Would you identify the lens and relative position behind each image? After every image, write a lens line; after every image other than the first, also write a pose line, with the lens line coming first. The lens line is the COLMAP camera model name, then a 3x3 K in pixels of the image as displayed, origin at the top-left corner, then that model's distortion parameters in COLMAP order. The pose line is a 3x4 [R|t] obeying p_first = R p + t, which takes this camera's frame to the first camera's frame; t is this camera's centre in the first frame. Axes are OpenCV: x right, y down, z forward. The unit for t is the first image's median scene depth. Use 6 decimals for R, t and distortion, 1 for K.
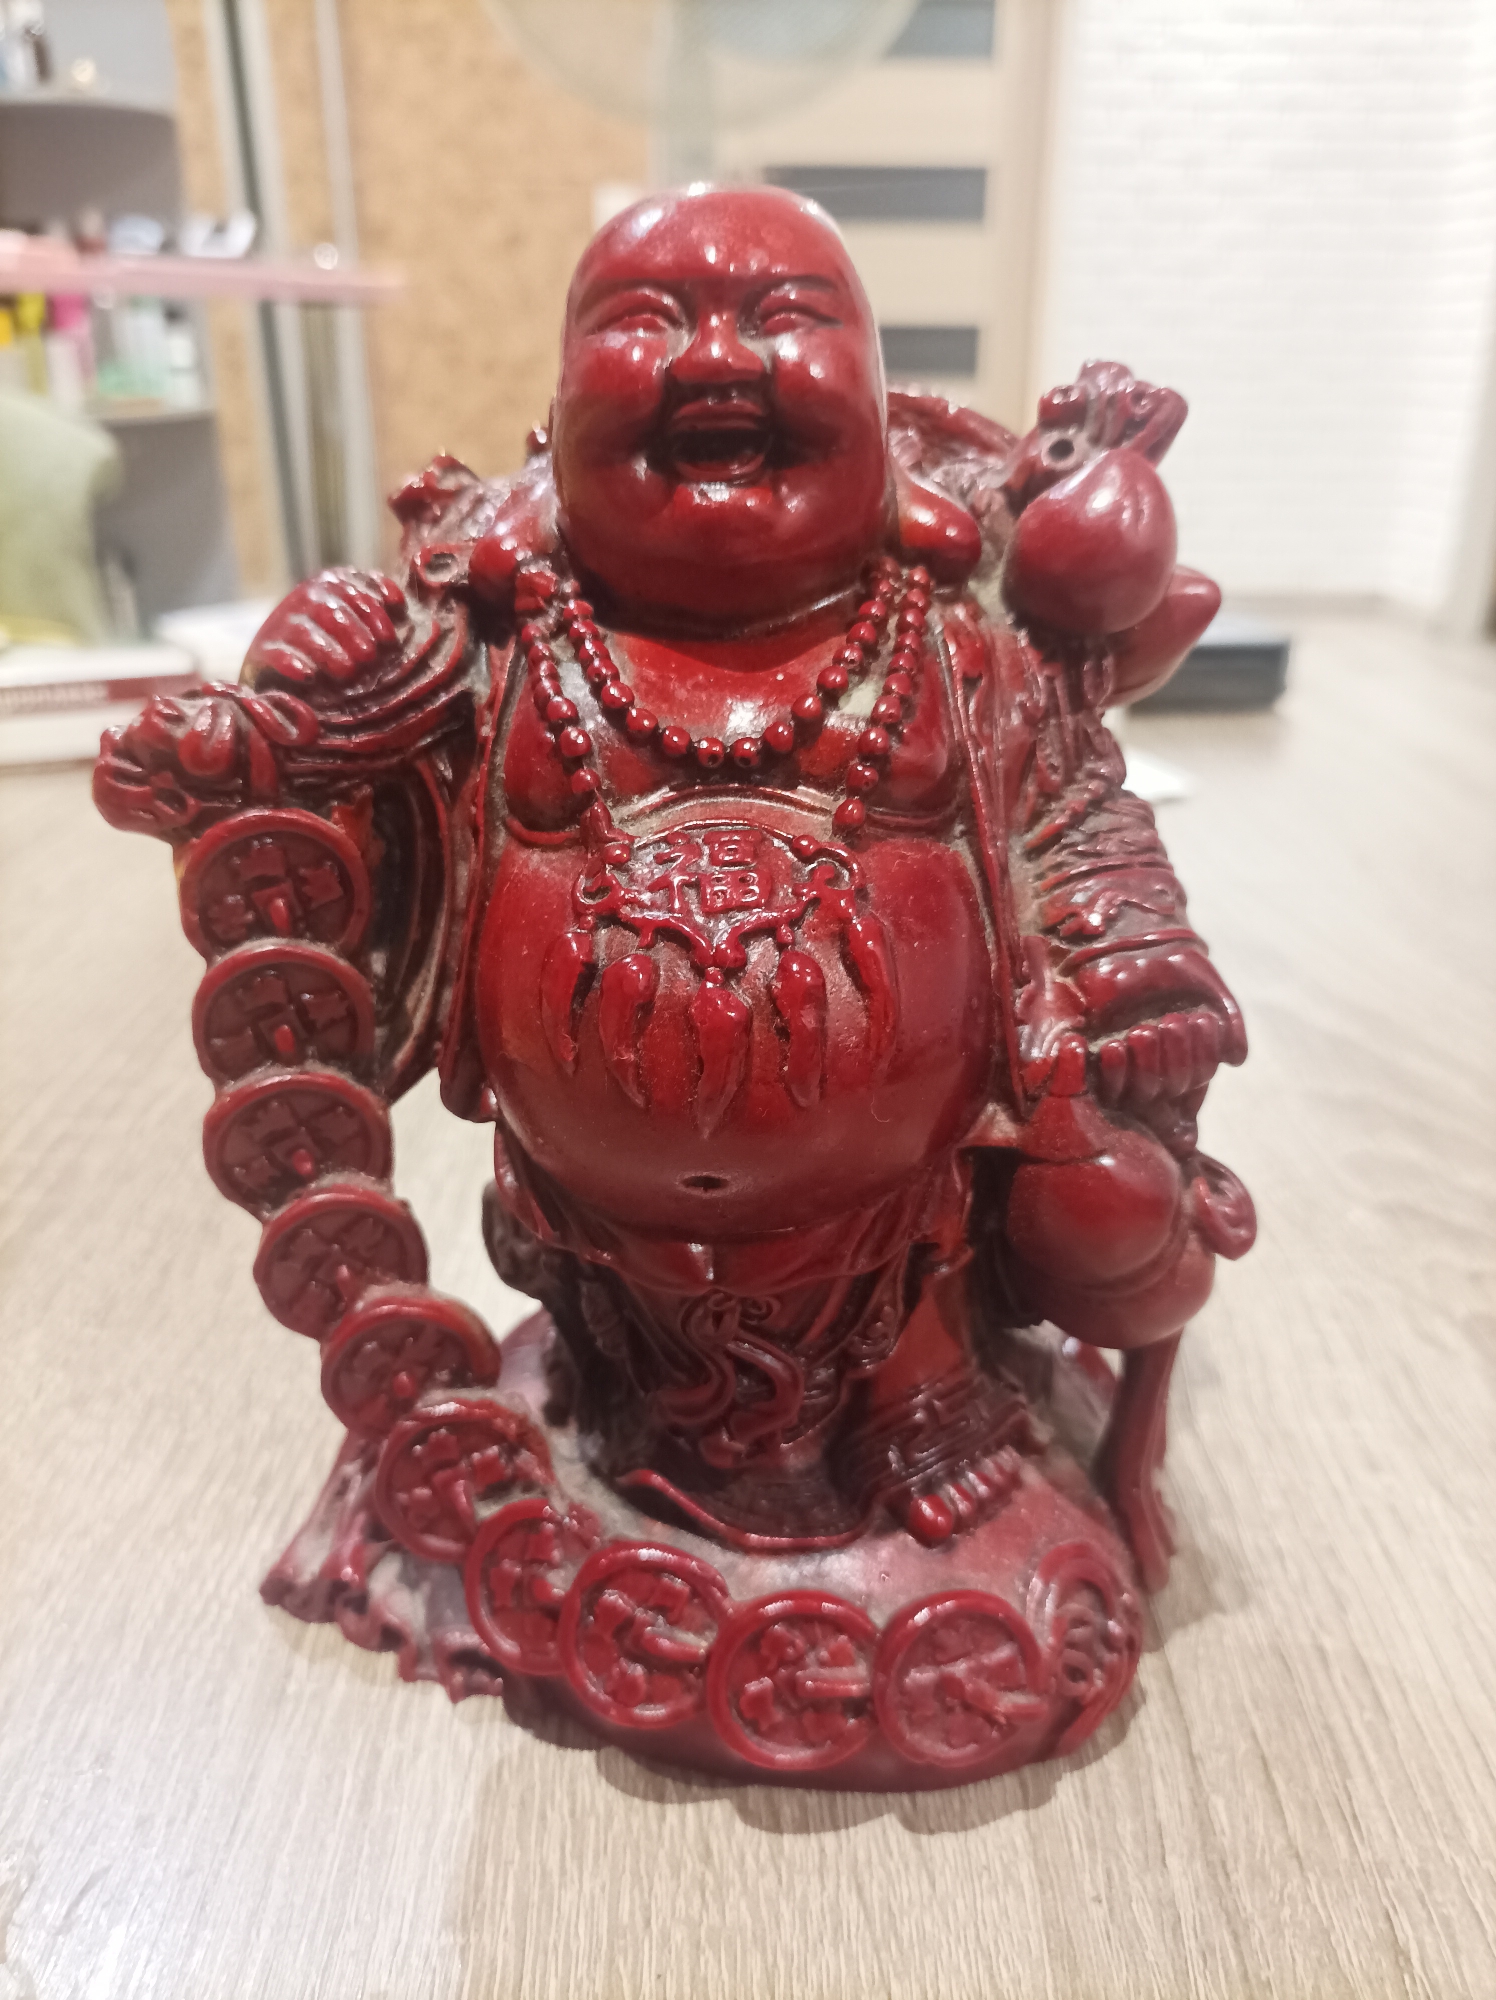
lens RADIAL K [[1467.9, 0, 748.0], [0, 1467.9, 1000.0], [0, 0, 1]] dist [-0.022832, 0.028328]
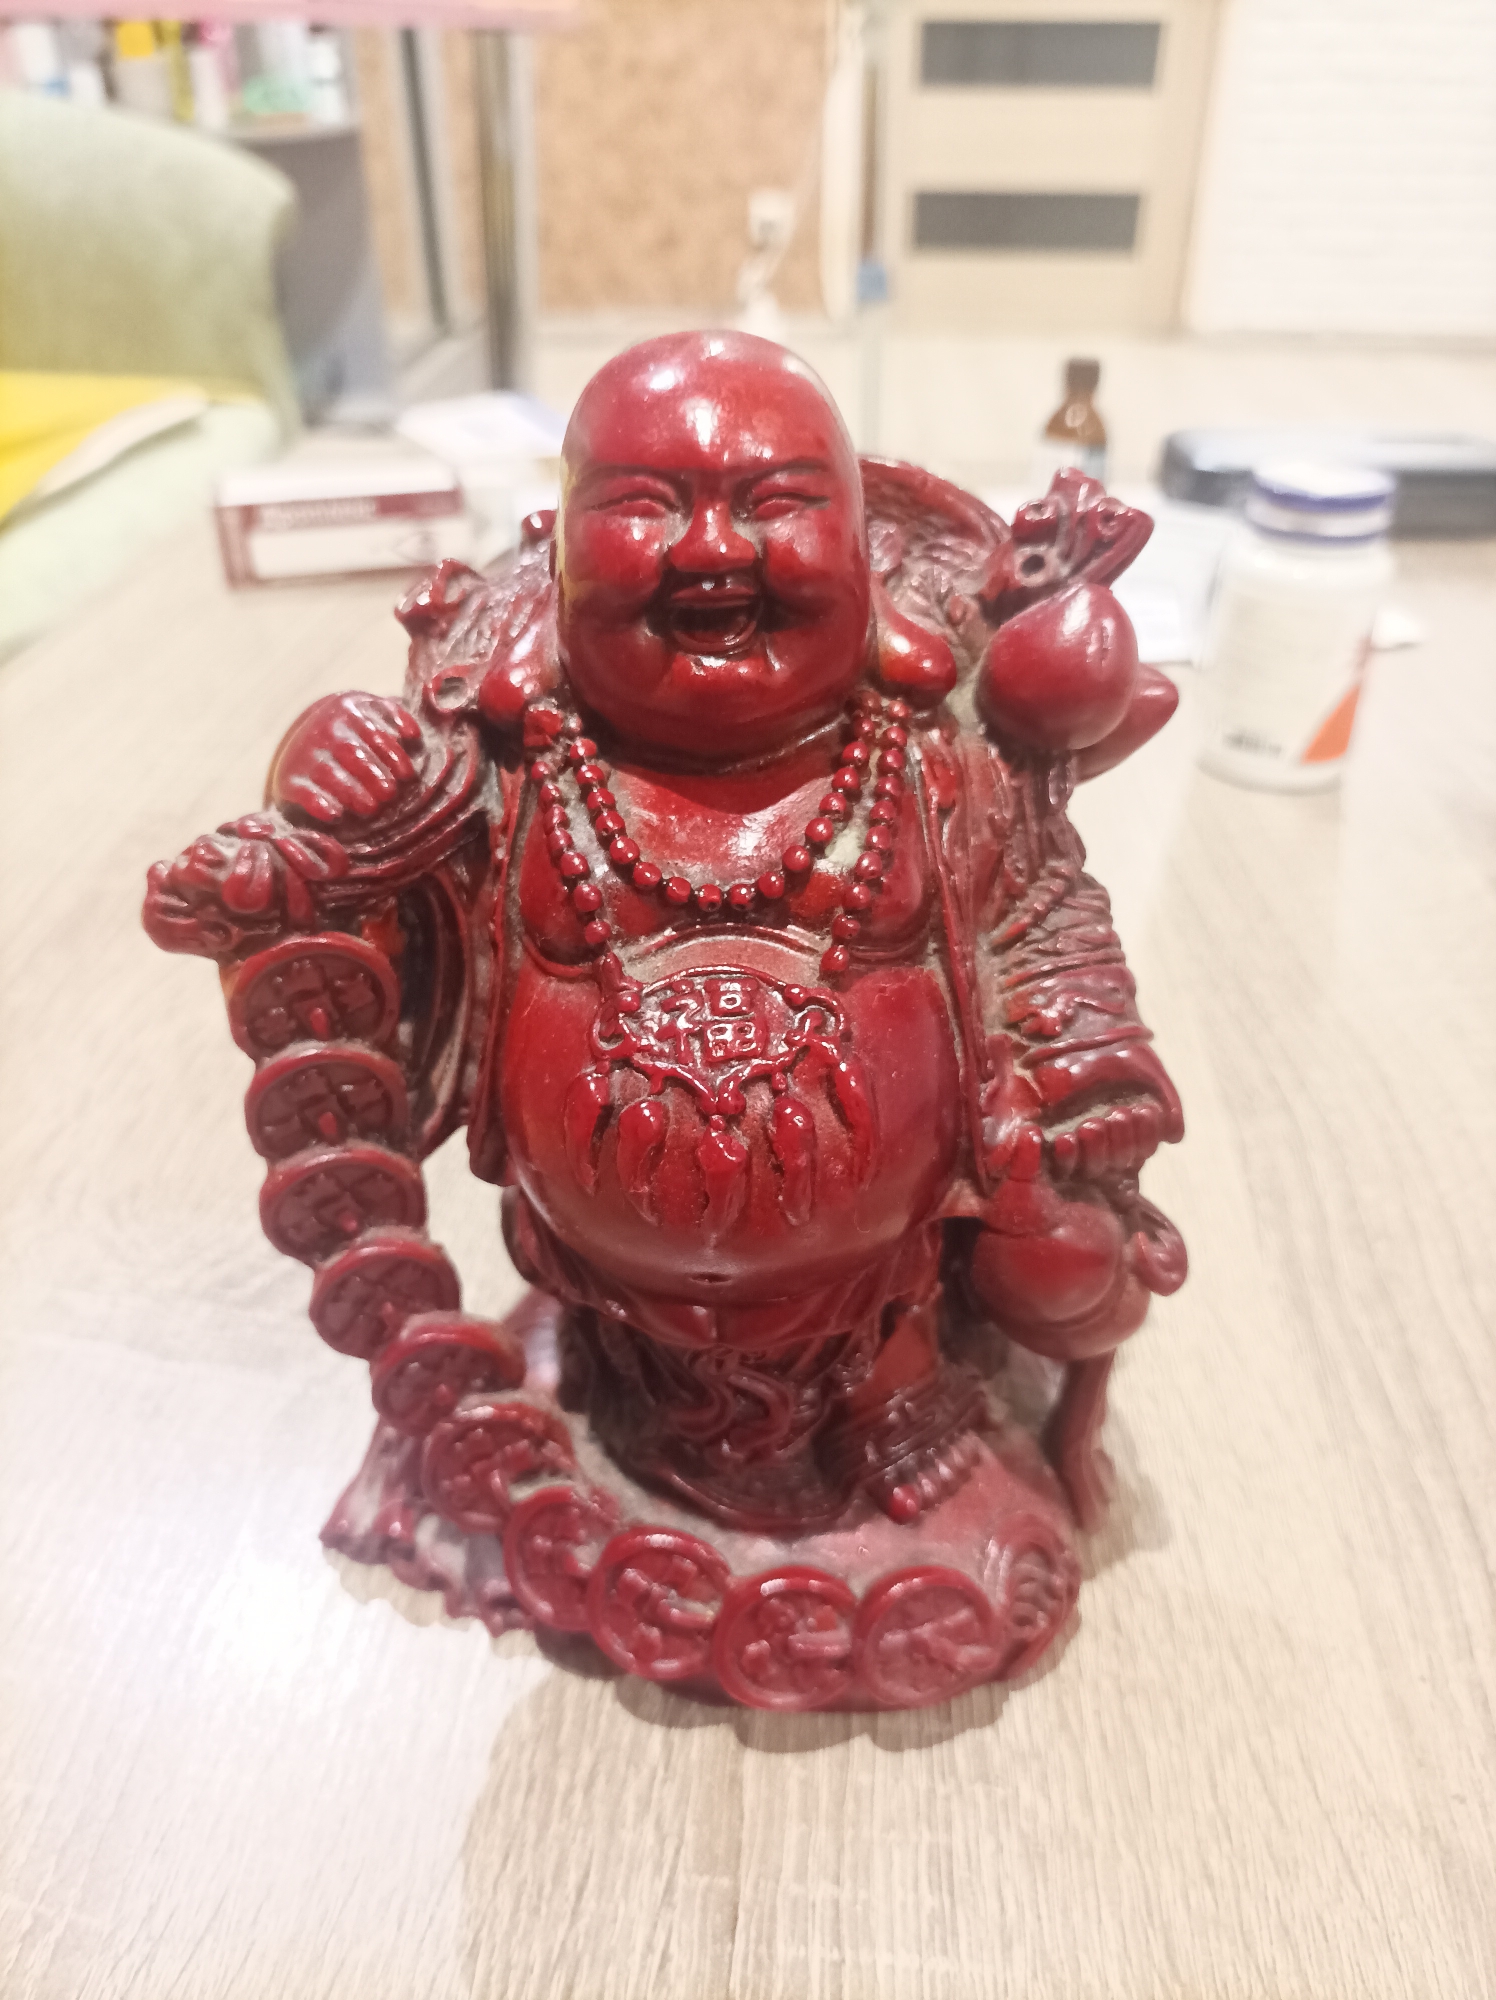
lens RADIAL K [[1448.3, 0, 748.0], [0, 1448.3, 1000.0], [0, 0, 1]] dist [-0.000471, 0.001408]
pose [[0.999768, -0.011650, 0.018131, -0.015392], [0.008679, 0.987704, 0.156093, -0.236861], [-0.019727, -0.155899, 0.987576, -0.082611]]
